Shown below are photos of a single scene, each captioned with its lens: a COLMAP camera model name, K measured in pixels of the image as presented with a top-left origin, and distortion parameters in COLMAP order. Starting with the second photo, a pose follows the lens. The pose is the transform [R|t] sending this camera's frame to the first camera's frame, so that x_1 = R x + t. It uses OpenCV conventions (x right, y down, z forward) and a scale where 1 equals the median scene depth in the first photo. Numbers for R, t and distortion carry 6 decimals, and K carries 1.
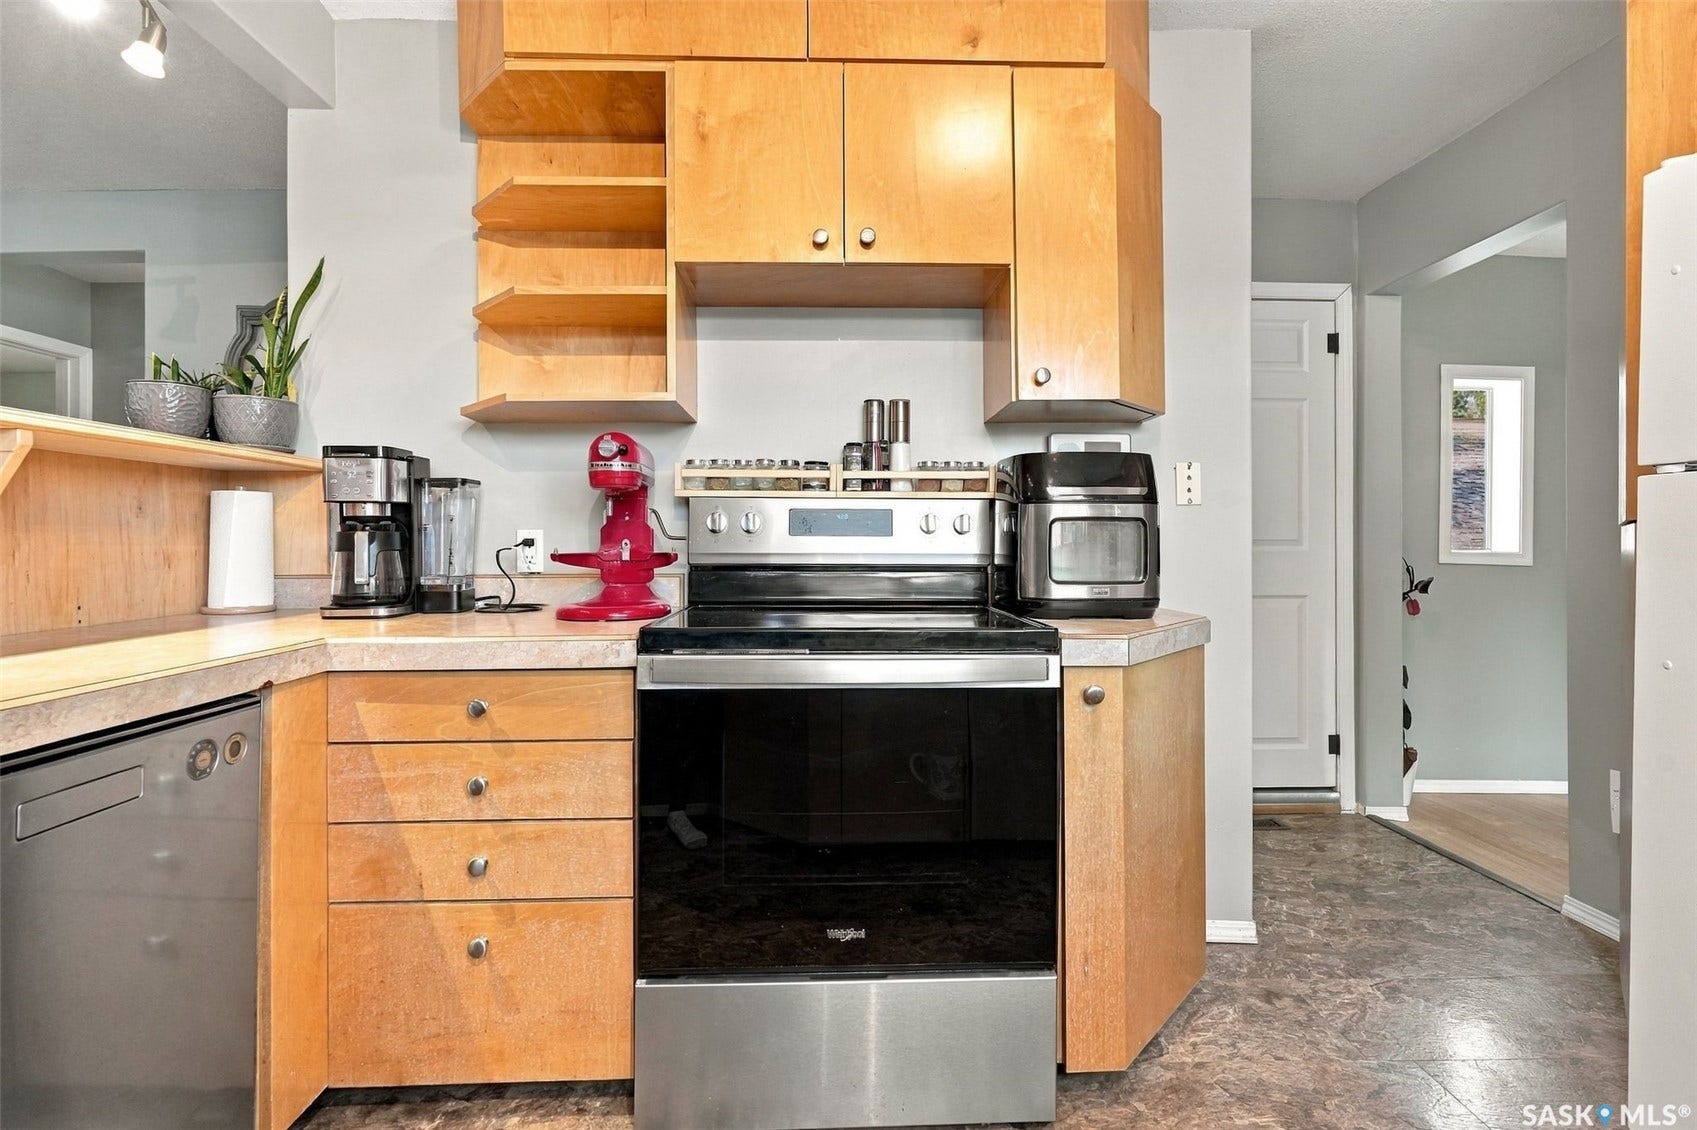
lens RADIAL K [[782.8, 0, 844.5], [0, 782.8, 544.9], [0, 0, 1]] dist [-0.000573, 0.000565]
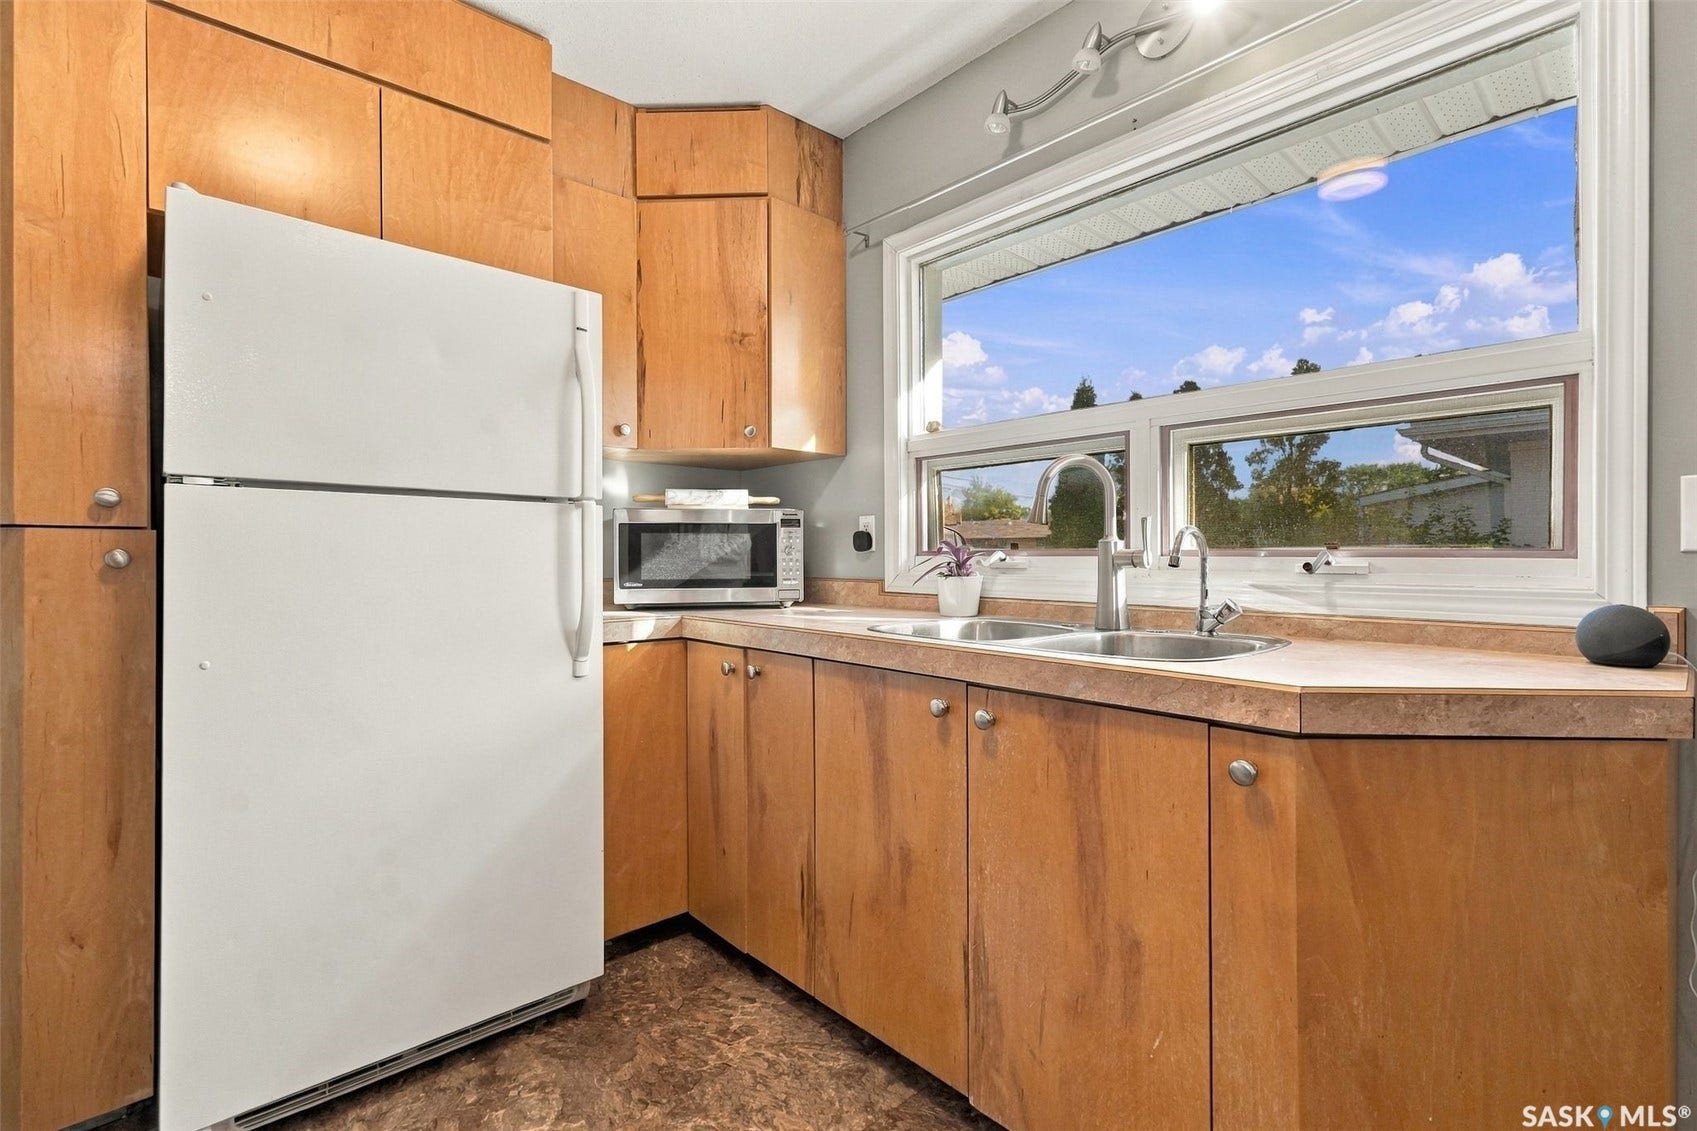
lens RADIAL K [[765.9, 0, 846.8], [0, 765.9, 557.2], [0, 0, 1]] dist [-0.001156, 0.000196]
pose [[-0.649985, -0.000321, 0.759947, -0.215891], [0.002568, 0.999993, 0.002619, 0.004149], [-0.759942, 0.003654, -0.649980, 0.707900]]
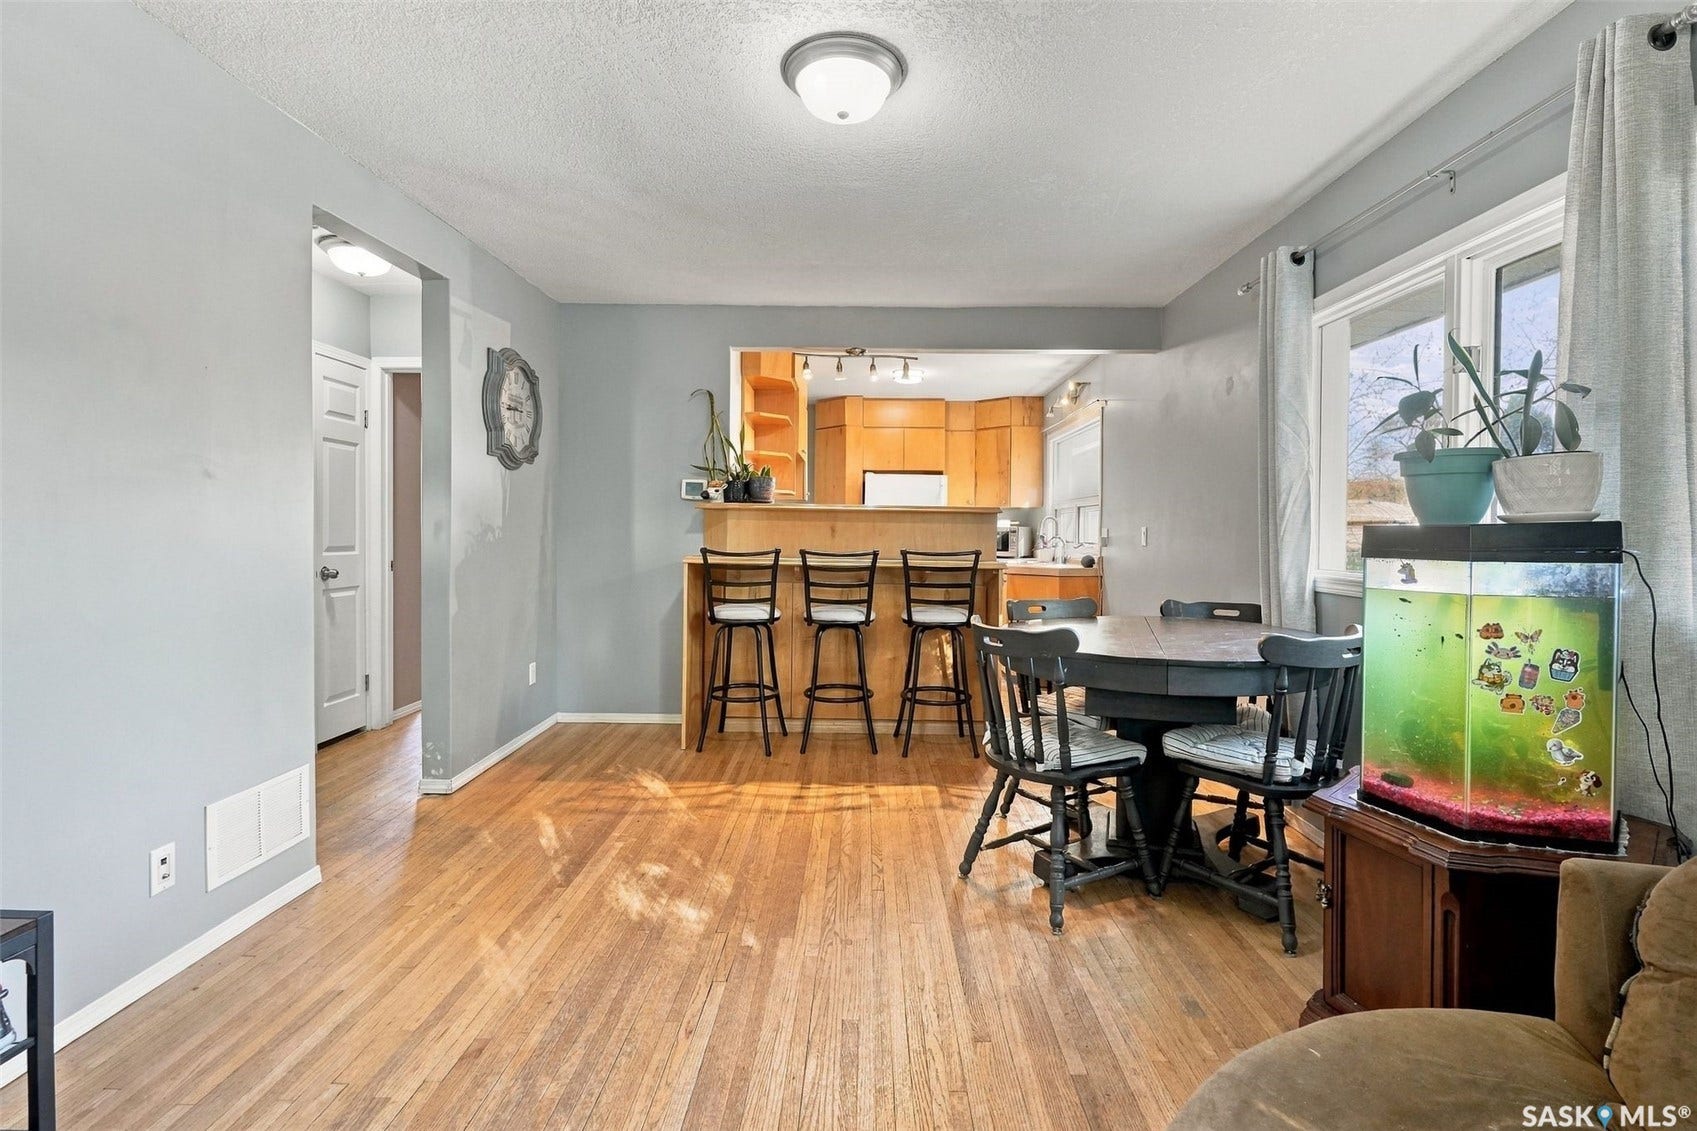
lens RADIAL K [[782.8, 0, 844.5], [0, 782.8, 545.4], [0, 0, 1]] dist [-0.000573, 0.000565]
pose [[0.045817, -0.009965, 0.998900, -3.316329], [-0.014759, 0.999834, 0.010651, -0.010184], [-0.998841, -0.015231, 0.045662, 0.637931]]
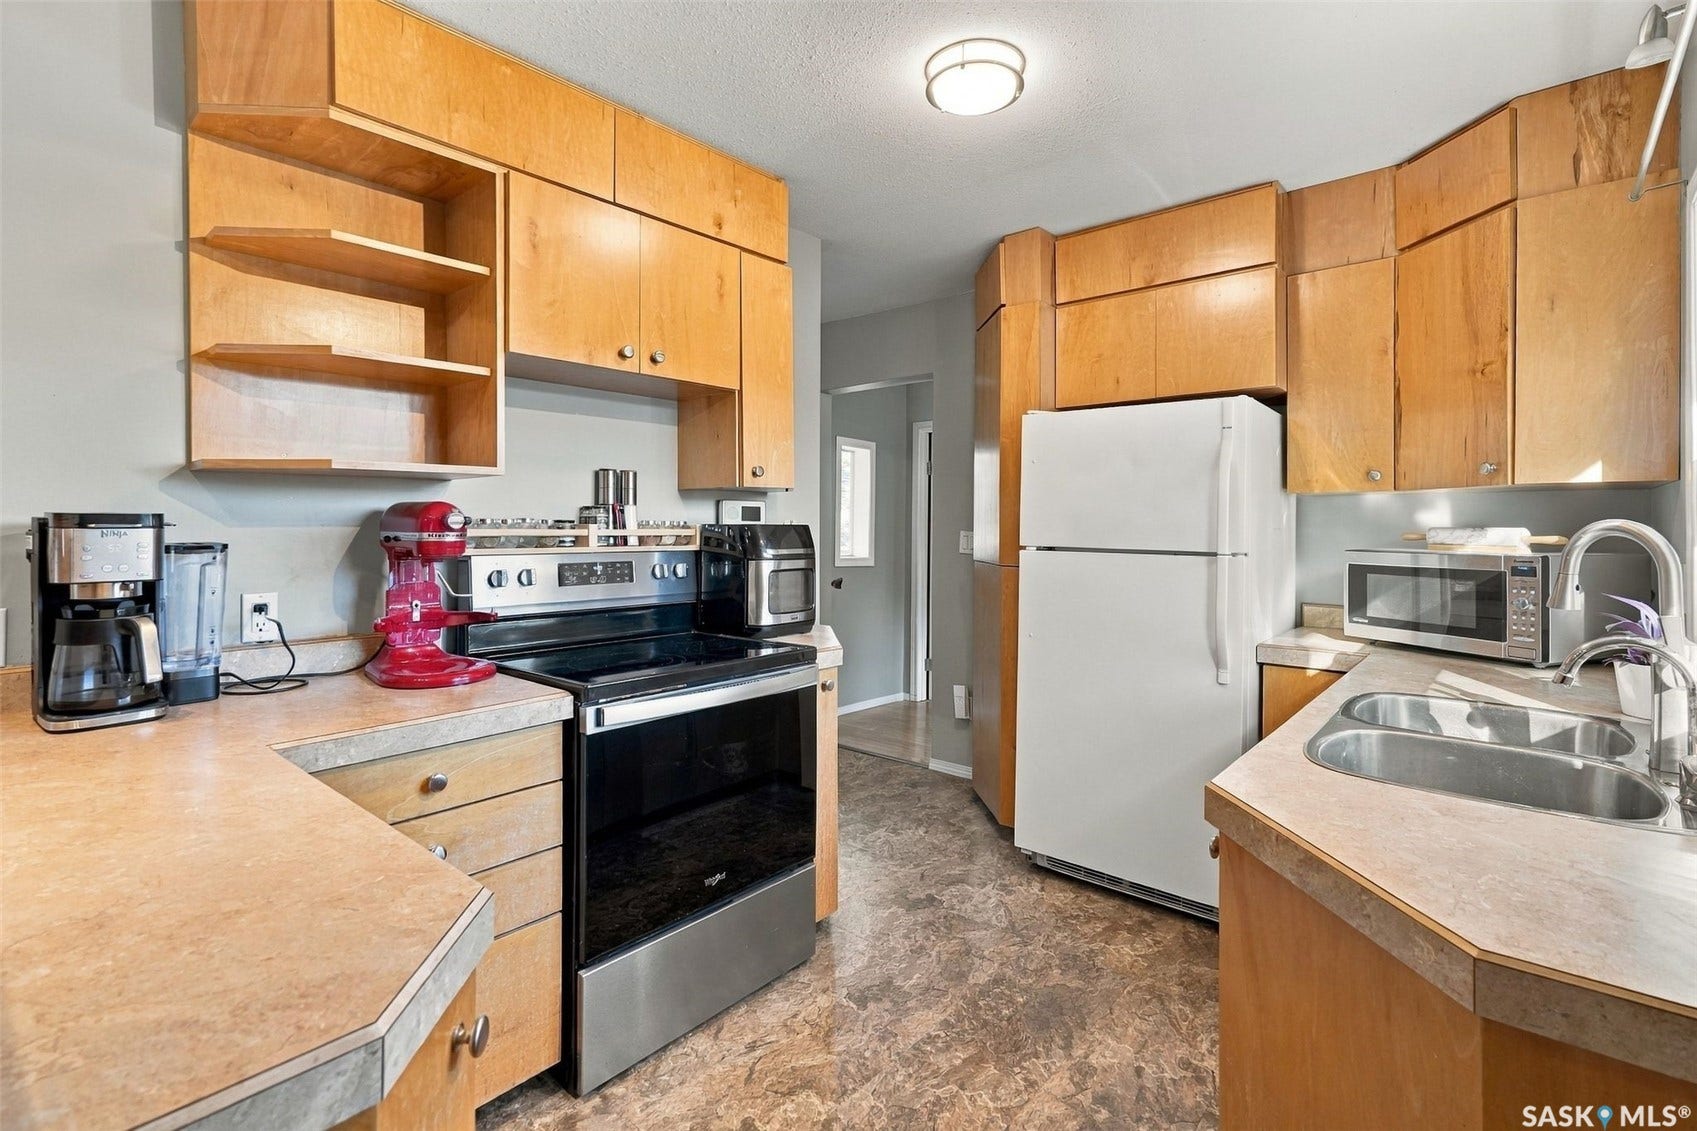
lens RADIAL K [[787.5, 0, 846.9], [0, 787.5, 529.8], [0, 0, 1]] dist [-0.001746, 0.000445]
pose [[0.676475, -0.001590, 0.736464, -0.697041], [-0.003858, 0.999976, 0.005703, -0.114055], [-0.736456, -0.006699, 0.676452, -0.107074]]
